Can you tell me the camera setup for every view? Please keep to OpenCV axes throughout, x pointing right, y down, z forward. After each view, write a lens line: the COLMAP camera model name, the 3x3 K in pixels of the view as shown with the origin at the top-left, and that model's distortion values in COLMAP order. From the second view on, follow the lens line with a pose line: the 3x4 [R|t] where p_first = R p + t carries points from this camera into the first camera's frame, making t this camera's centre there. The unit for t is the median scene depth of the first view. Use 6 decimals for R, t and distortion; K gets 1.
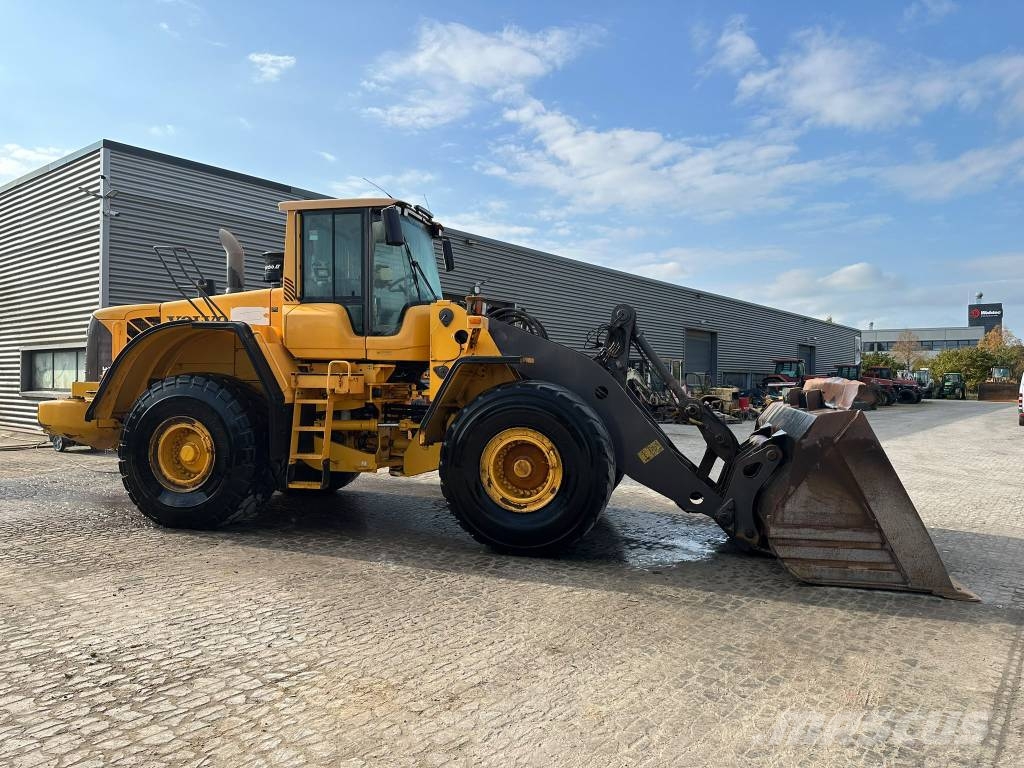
lens RADIAL K [[708.8, 0, 507.9], [0, 708.8, 403.2], [0, 0, 1]] dist [0.039397, -0.042037]
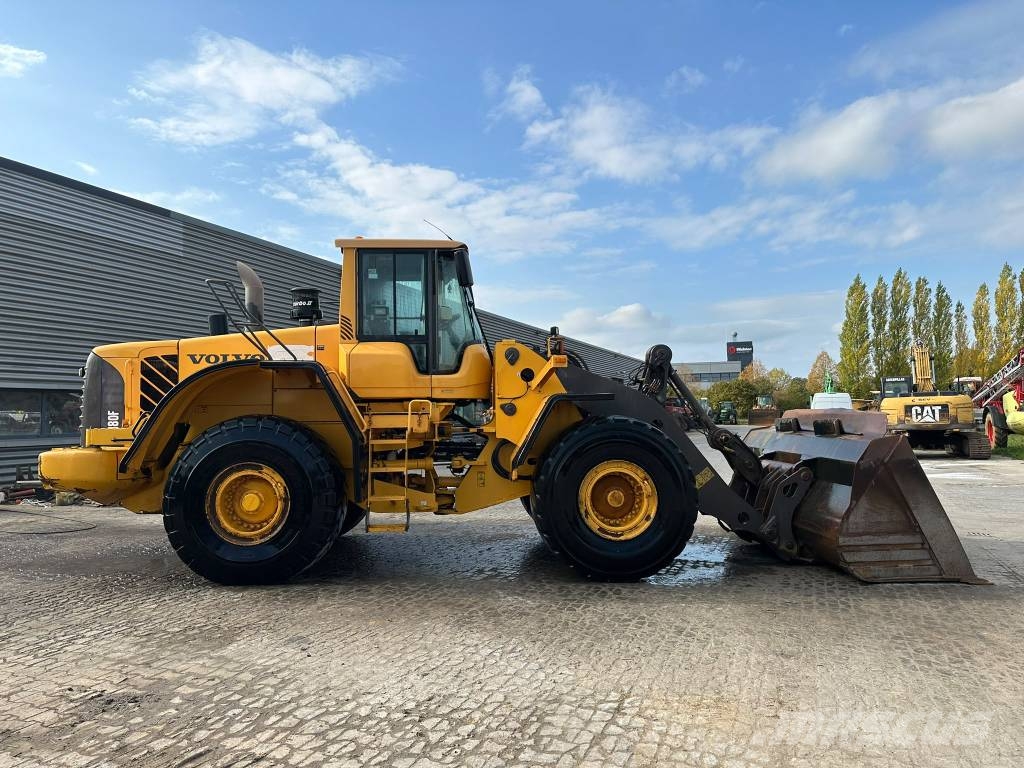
lens RADIAL K [[706.7, 0, 515.3], [0, 706.7, 430.6], [0, 0, 1]] dist [0.075655, -0.113937]
pose [[0.958659, -0.026346, 0.283335, -0.425131], [0.028812, 0.999575, -0.004539, -0.009666], [-0.283094, 0.012514, 0.959010, 0.022622]]
